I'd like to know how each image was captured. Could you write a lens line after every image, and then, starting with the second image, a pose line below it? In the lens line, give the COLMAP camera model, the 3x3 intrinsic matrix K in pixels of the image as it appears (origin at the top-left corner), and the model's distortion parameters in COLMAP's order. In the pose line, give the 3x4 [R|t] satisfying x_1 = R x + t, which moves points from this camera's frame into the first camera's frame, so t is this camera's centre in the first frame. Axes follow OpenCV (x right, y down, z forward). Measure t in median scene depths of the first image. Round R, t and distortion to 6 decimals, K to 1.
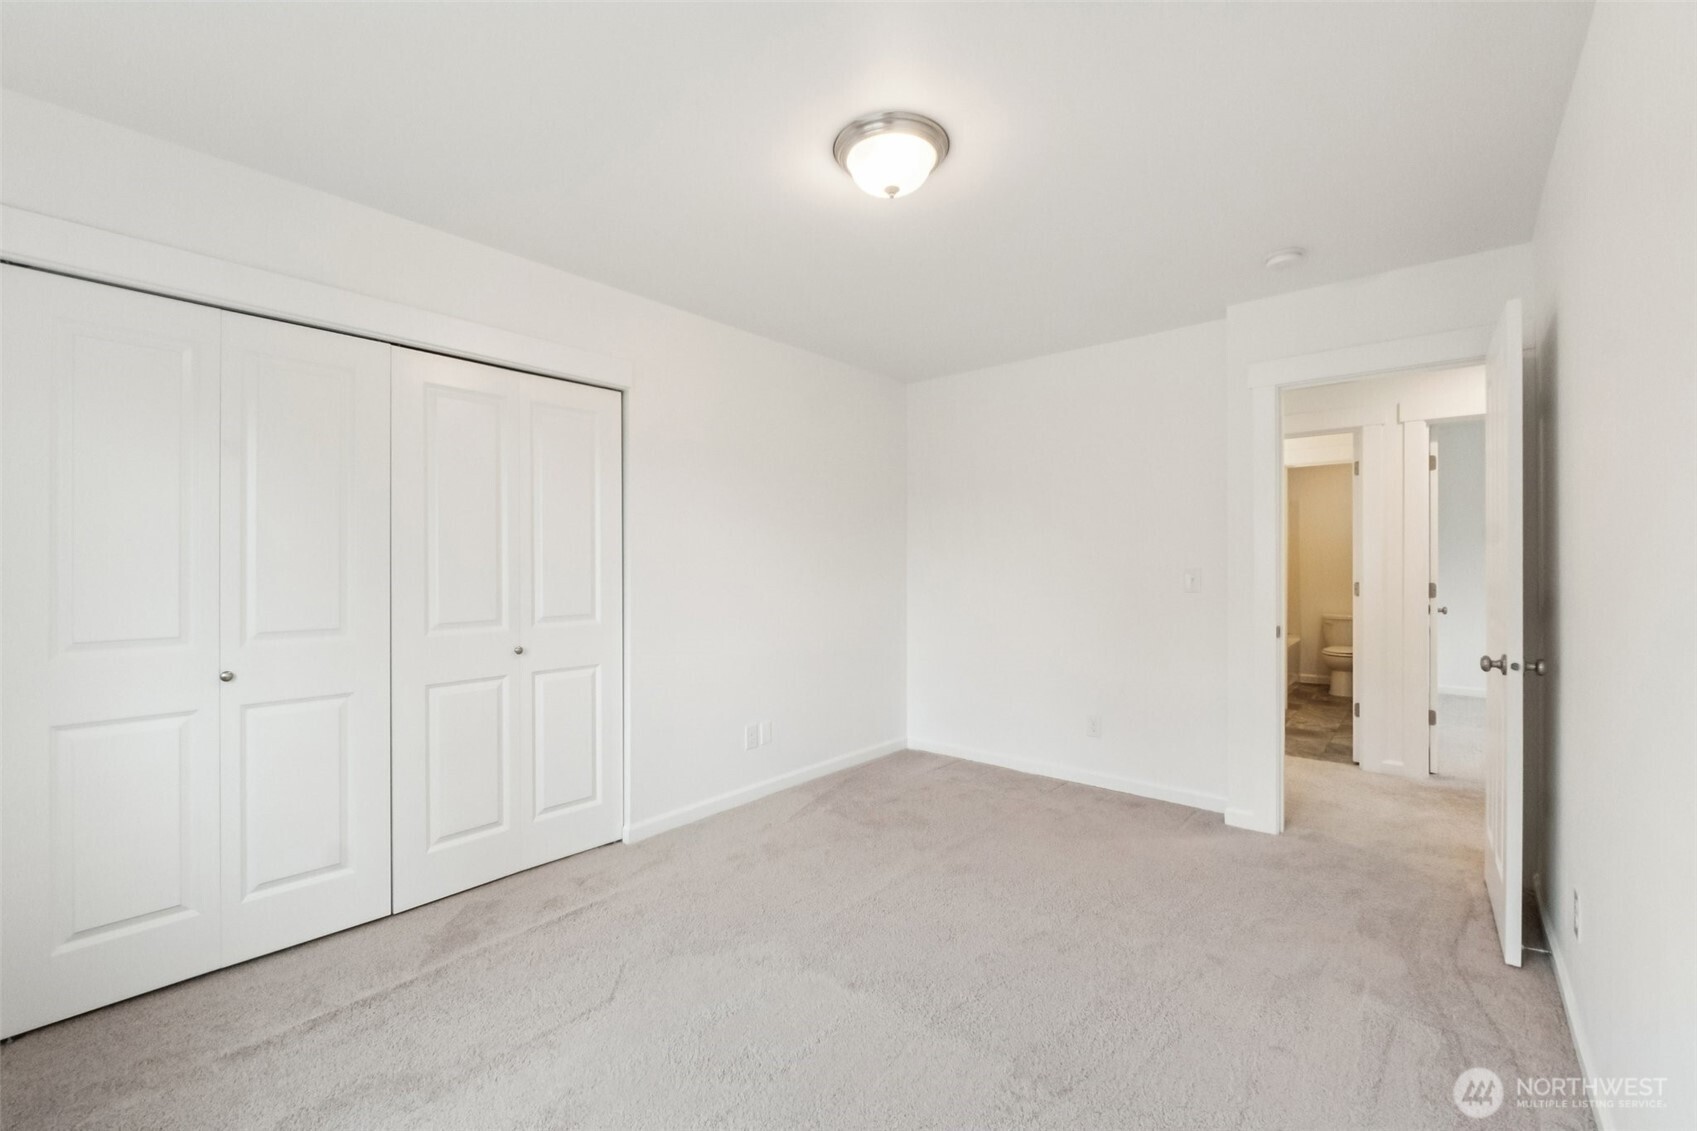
lens RADIAL K [[706.7, 0, 850.7], [0, 706.7, 565.1], [0, 0, 1]] dist [-0.003349, -0.000519]
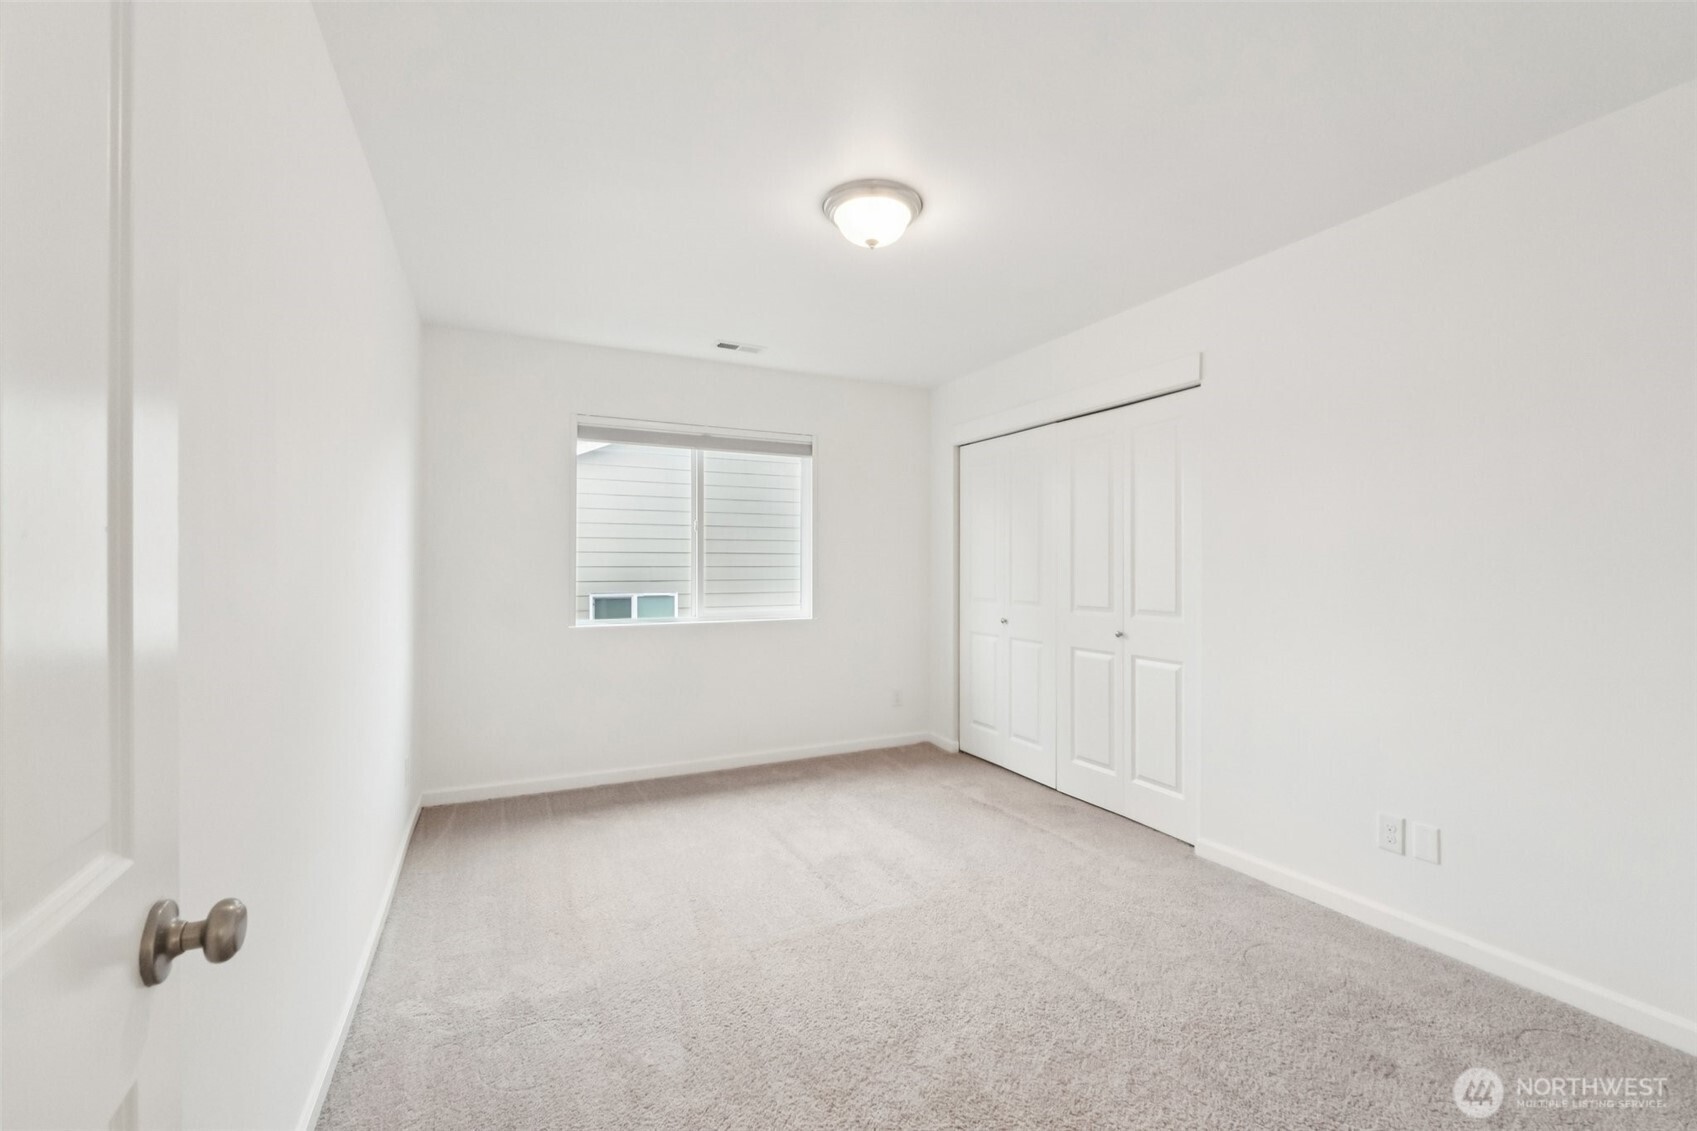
lens RADIAL K [[706.7, 0, 841.6], [0, 706.7, 565.6], [0, 0, 1]] dist [-0.003349, -0.000519]
pose [[-0.408891, -0.006393, -0.912561, 0.878523], [-0.008166, 0.999961, -0.003347, 0.009743], [0.912547, 0.006083, -0.408927, 1.093025]]
